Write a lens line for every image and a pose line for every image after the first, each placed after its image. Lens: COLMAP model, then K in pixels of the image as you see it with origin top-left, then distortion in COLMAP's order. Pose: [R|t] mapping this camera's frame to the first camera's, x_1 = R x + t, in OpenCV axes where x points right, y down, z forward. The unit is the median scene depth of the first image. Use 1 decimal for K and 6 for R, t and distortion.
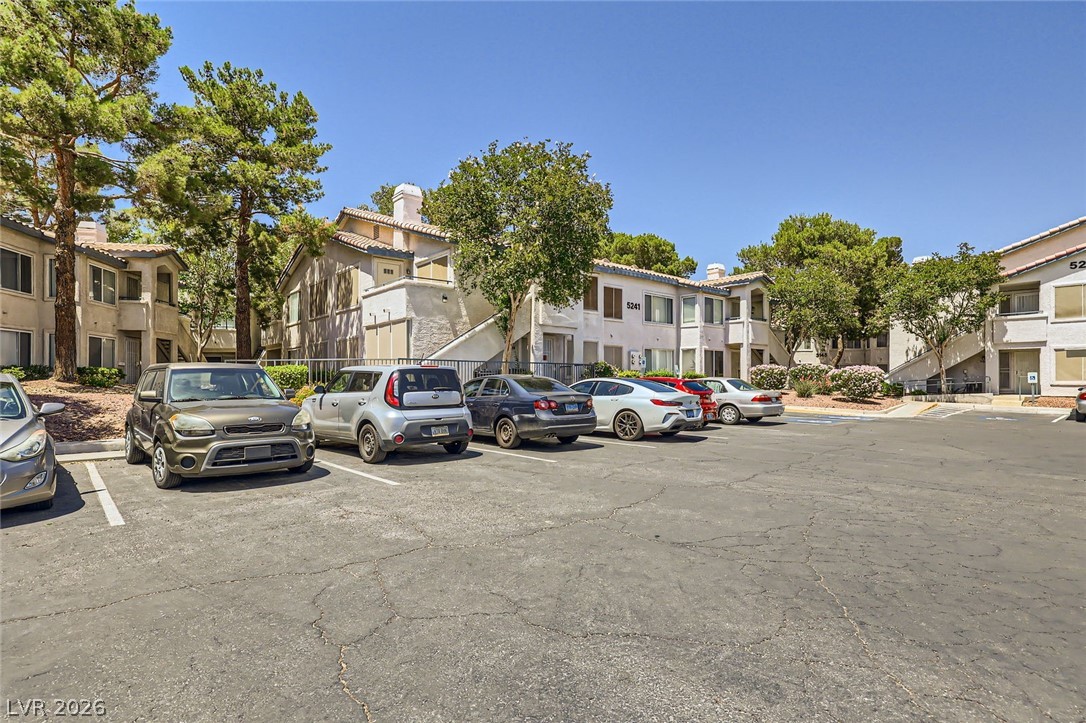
lens RADIAL K [[533.9, 0, 547.2], [0, 533.9, 365.1], [0, 0, 1]] dist [0.003410, 0.000347]
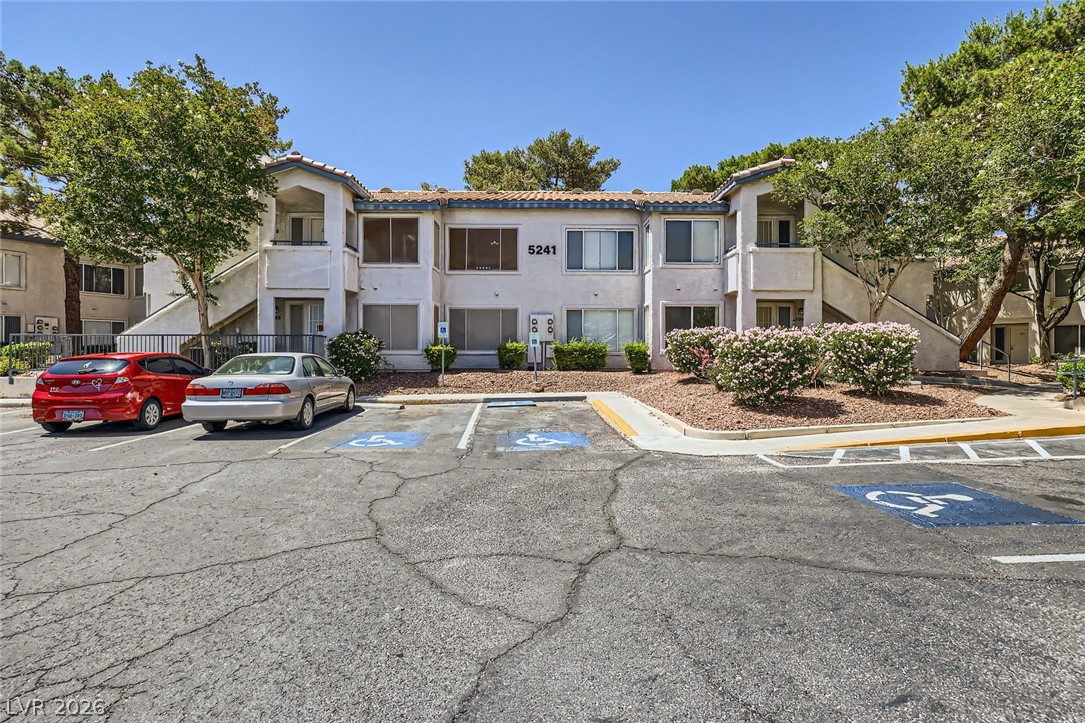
lens RADIAL K [[531.7, 0, 542.5], [0, 531.7, 361.5], [0, 0, 1]] dist [0.000071, 0.000027]
pose [[0.789752, -0.002219, -0.613423, 0.685324], [0.020770, 0.999517, 0.023125, 0.022670], [0.613075, -0.031003, 0.789416, 0.520976]]
